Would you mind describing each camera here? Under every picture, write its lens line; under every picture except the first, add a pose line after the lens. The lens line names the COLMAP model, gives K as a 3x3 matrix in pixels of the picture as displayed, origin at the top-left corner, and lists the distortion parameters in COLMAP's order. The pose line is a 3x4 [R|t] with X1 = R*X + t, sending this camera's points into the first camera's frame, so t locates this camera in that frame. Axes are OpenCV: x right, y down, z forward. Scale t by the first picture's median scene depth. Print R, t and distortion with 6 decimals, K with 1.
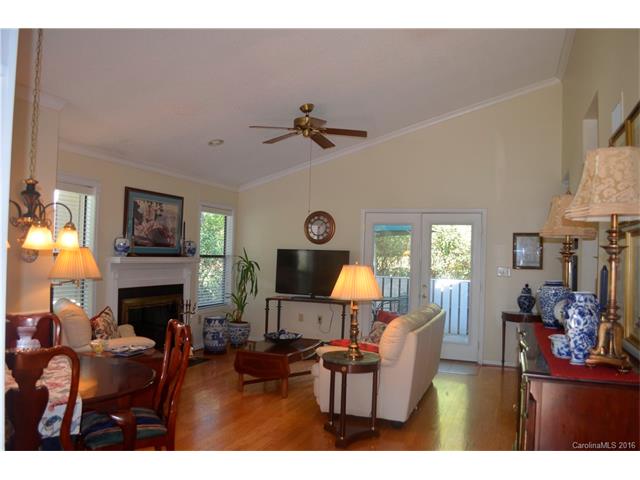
lens RADIAL K [[507.7, 0, 320.3], [0, 507.7, 241.2], [0, 0, 1]] dist [-0.037062, 0.001514]
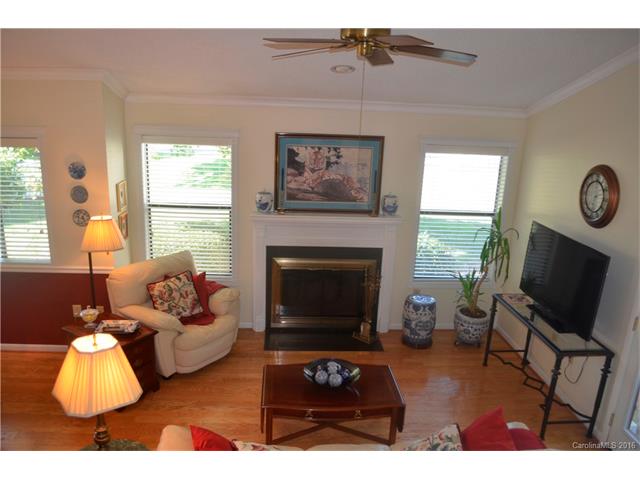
lens RADIAL K [[507.7, 0, 319.3], [0, 507.7, 238.7], [0, 0, 1]] dist [-0.037062, 0.001514]
pose [[0.451829, 0.216479, -0.865441, 0.403348], [-0.014830, 0.971800, 0.235340, -0.125672], [0.891981, -0.093499, 0.442298, 0.614955]]
